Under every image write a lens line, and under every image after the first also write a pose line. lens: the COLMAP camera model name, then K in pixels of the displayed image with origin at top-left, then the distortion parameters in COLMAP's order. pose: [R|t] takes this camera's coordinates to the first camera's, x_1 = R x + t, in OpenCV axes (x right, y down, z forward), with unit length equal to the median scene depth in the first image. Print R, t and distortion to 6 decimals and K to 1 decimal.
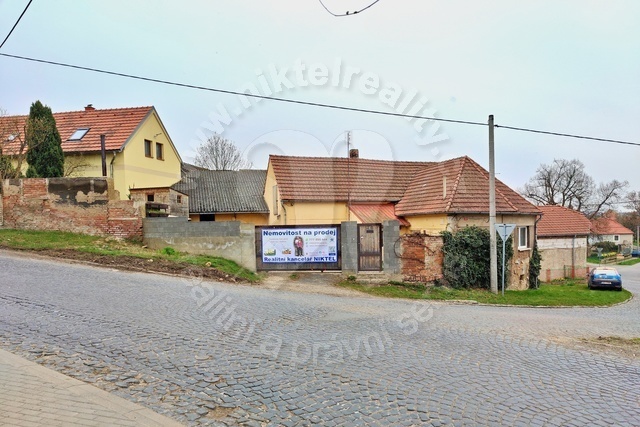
lens RADIAL K [[487.9, 0, 328.2], [0, 487.9, 242.0], [0, 0, 1]] dist [0.033778, -0.001236]
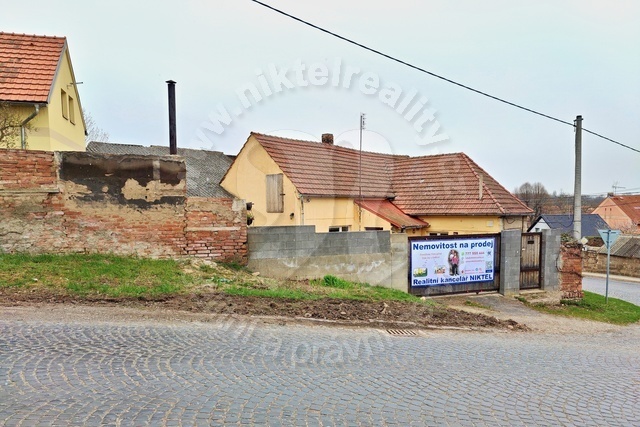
lens RADIAL K [[487.9, 0, 328.2], [0, 487.9, 242.0], [0, 0, 1]] dist [0.033778, -0.001236]
pose [[0.862545, -0.025805, 0.505323, -0.614524], [0.008666, 0.999306, 0.036239, -0.053175], [-0.505907, -0.026879, 0.862169, 0.428034]]
